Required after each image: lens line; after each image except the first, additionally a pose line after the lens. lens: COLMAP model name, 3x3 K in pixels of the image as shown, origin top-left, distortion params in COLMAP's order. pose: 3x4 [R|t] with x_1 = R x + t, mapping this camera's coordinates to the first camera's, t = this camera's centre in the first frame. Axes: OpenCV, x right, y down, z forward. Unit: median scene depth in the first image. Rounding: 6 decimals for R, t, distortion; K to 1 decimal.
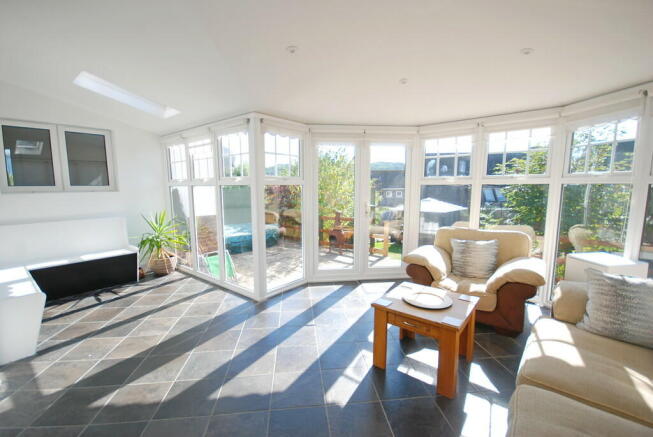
lens RADIAL K [[287.1, 0, 319.1], [0, 287.1, 219.6], [0, 0, 1]] dist [0.000832, 0.000077]
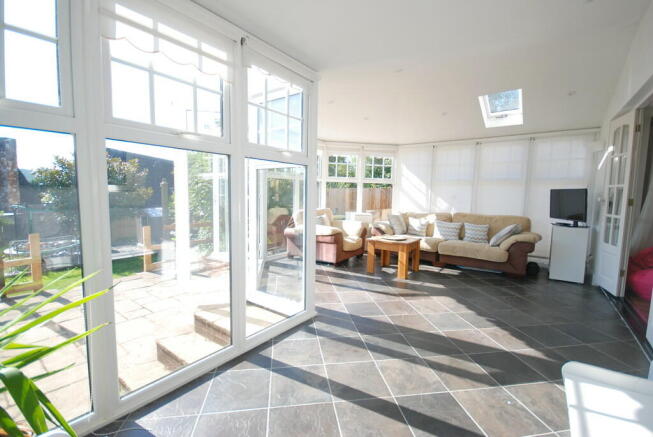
lens RADIAL K [[287.1, 0, 319.1], [0, 287.1, 219.6], [0, 0, 1]] dist [0.000832, 0.000077]
pose [[-0.043036, -0.082256, 0.995682, -1.305295], [0.097497, 0.991502, 0.086125, -0.068623], [-0.994305, 0.100782, -0.034651, 1.306721]]
